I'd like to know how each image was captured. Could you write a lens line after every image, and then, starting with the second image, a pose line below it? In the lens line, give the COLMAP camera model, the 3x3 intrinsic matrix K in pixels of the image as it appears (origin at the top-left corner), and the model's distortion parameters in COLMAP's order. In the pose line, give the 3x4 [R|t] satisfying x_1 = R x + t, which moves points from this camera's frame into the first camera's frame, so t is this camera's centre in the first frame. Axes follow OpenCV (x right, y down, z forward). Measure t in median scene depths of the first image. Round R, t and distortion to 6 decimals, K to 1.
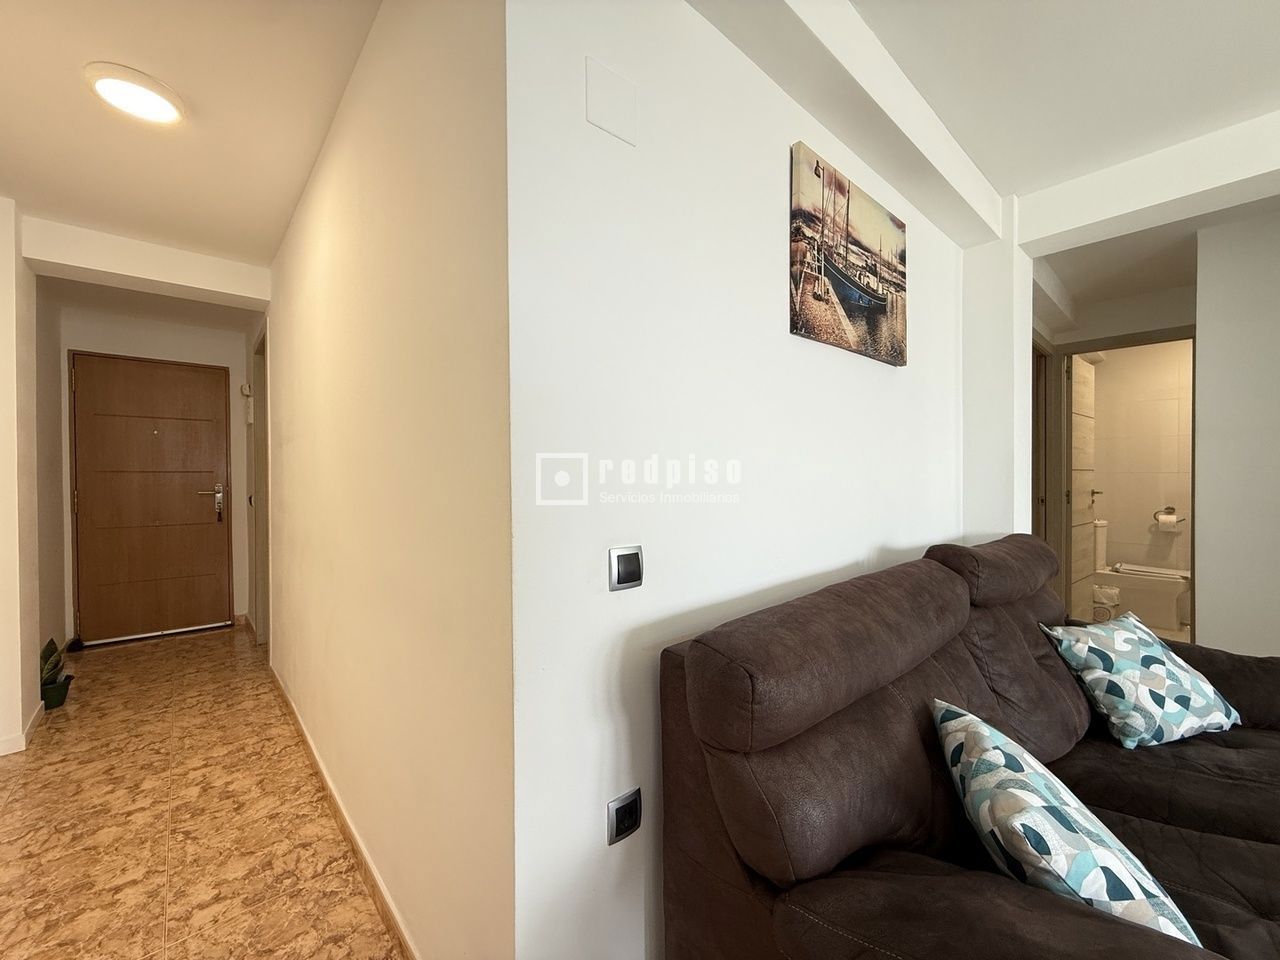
lens RADIAL K [[508.5, 0, 634.8], [0, 508.5, 482.0], [0, 0, 1]] dist [-0.001080, -0.000019]
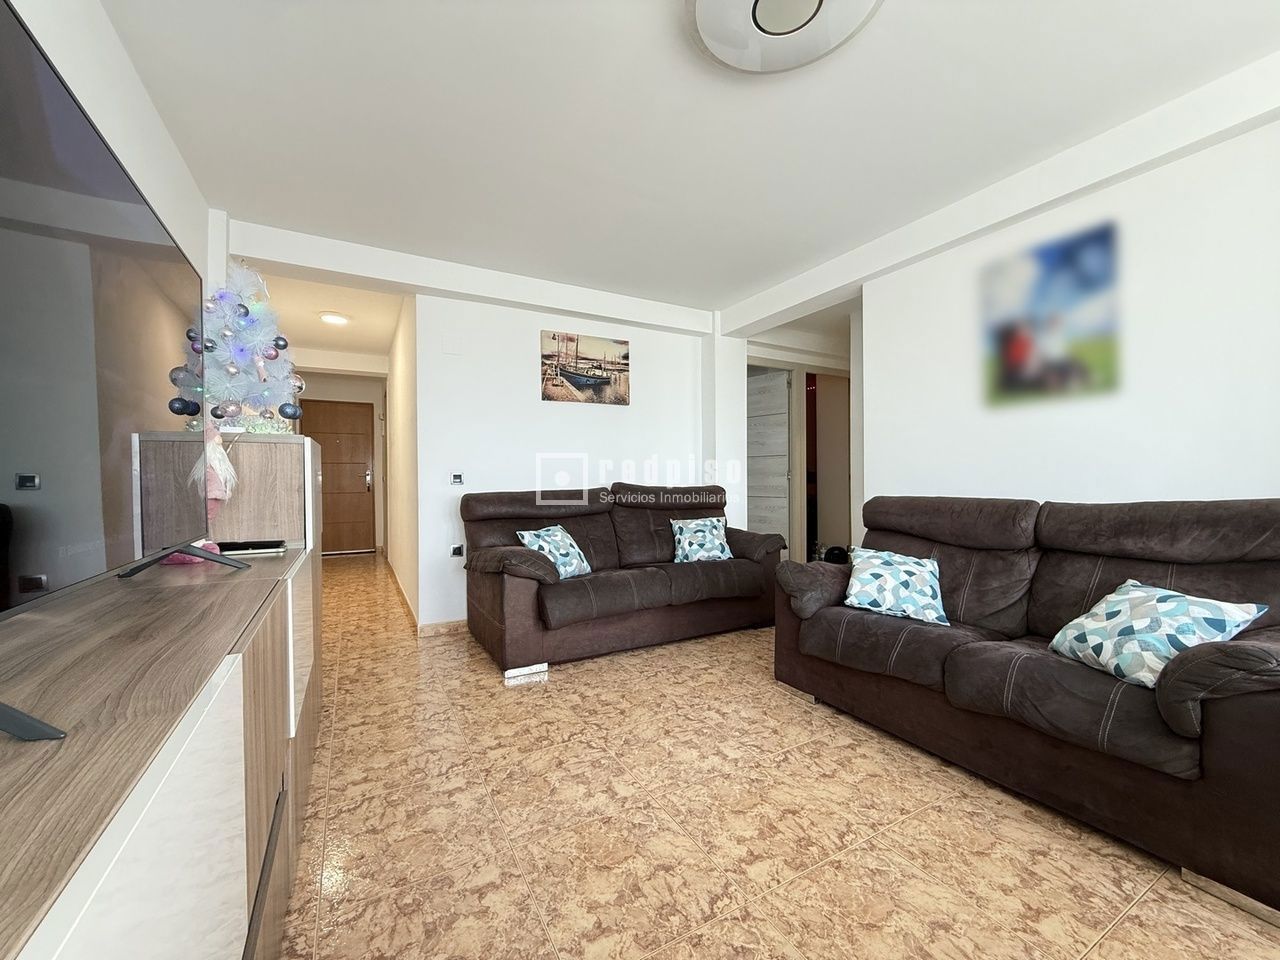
lens RADIAL K [[508.5, 0, 634.8], [0, 508.5, 482.0], [0, 0, 1]] dist [-0.001080, -0.000019]
pose [[0.975633, -0.000215, -0.219408, 1.277121], [-0.000279, 0.999997, -0.002219, 0.133811], [0.219408, 0.002226, 0.975631, -1.403463]]
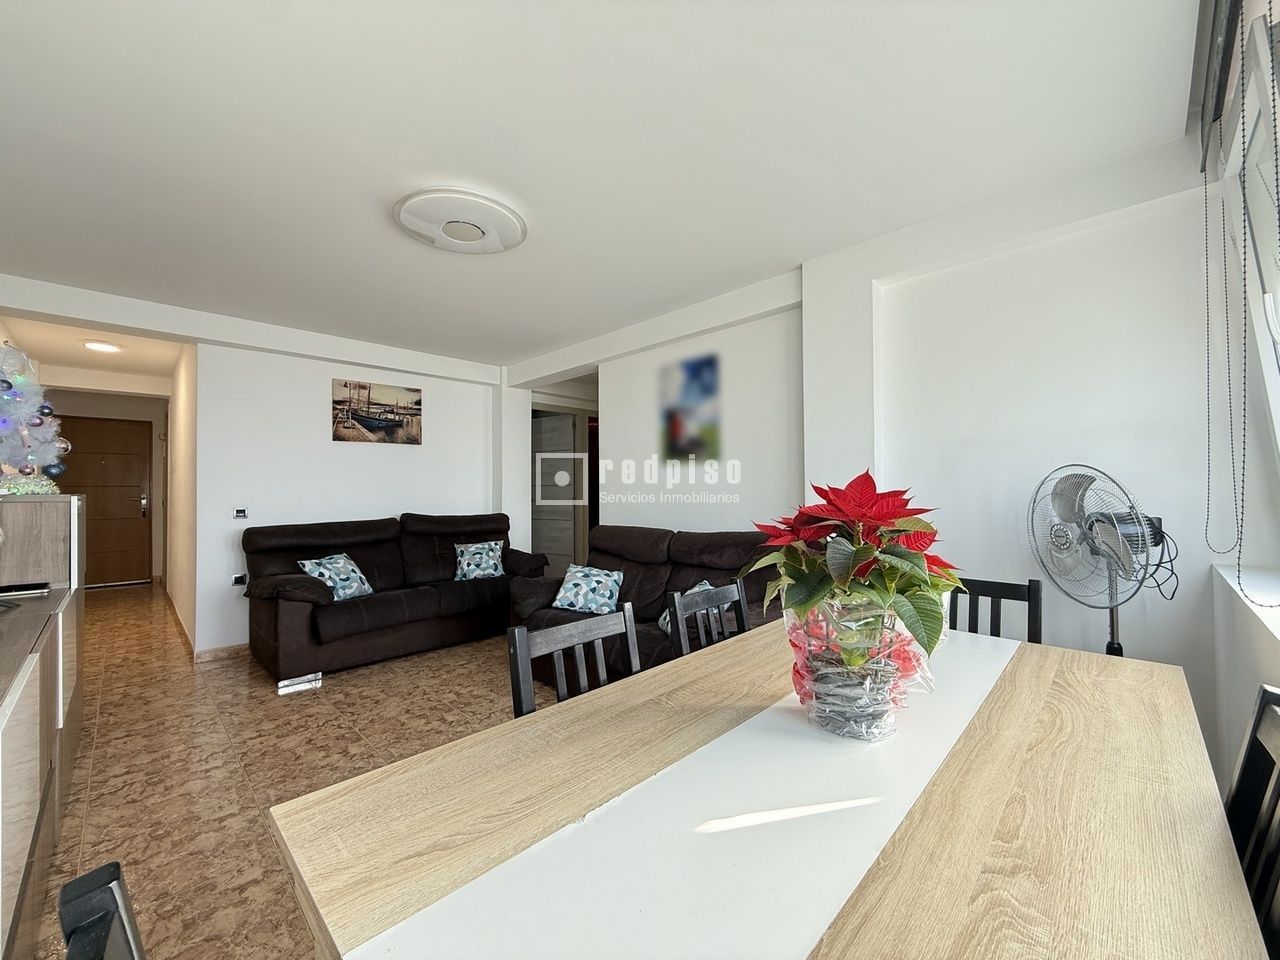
lens RADIAL K [[508.5, 0, 634.8], [0, 508.5, 482.0], [0, 0, 1]] dist [-0.001080, -0.000019]
pose [[0.998205, -0.000590, 0.059888, 1.771978], [0.002050, 0.999702, -0.024322, 0.025261], [-0.059856, 0.024401, 0.997909, -1.947037]]
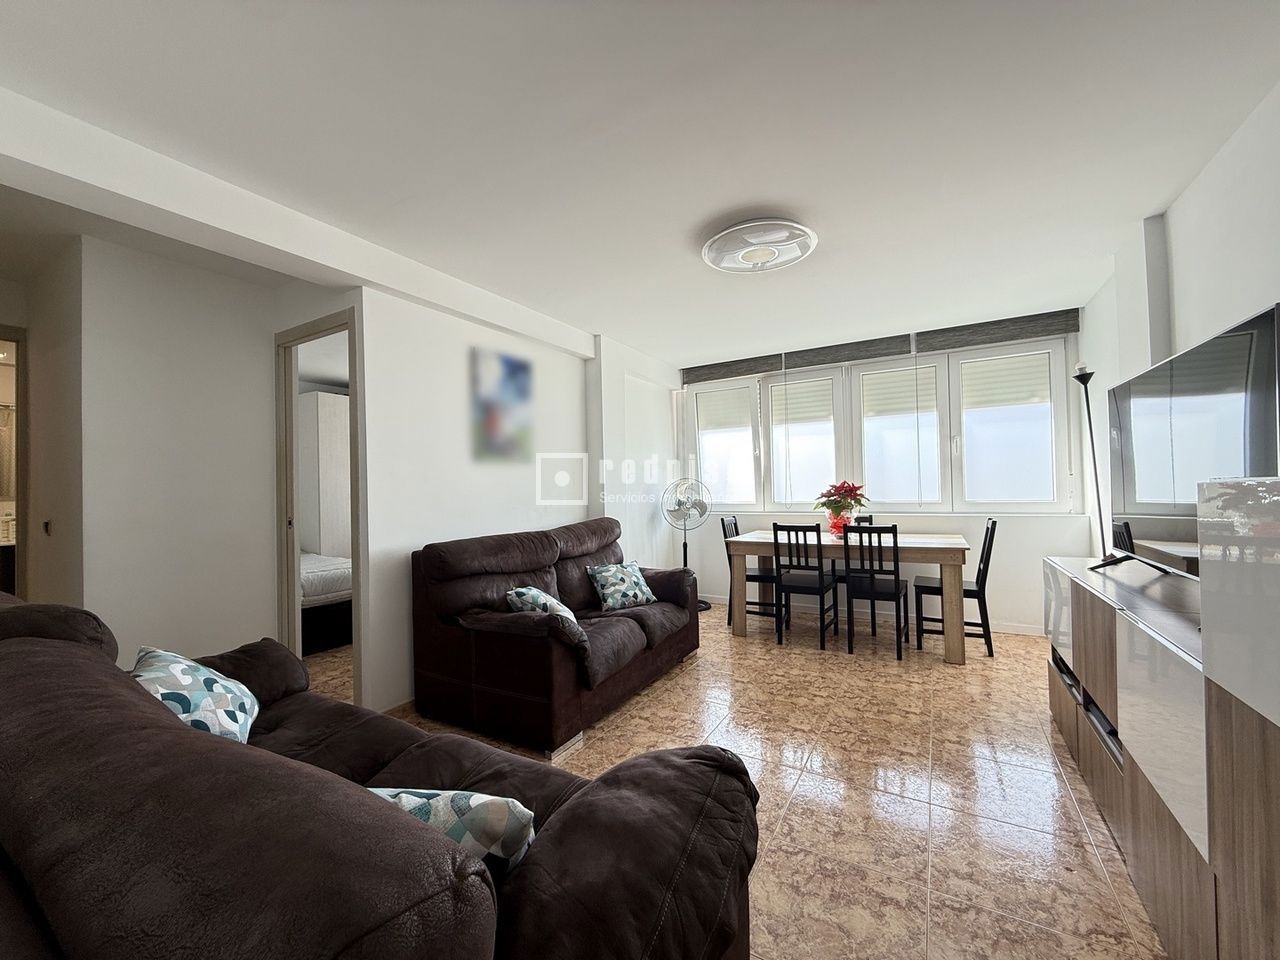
lens RADIAL K [[508.5, 0, 637.3], [0, 508.5, 482.3], [0, 0, 1]] dist [0.000767, 0.000247]
pose [[-0.305807, 0.021041, 0.951861, -0.144579], [0.030986, 0.999446, -0.012138, 0.013055], [-0.951589, 0.025782, -0.306289, 0.521917]]
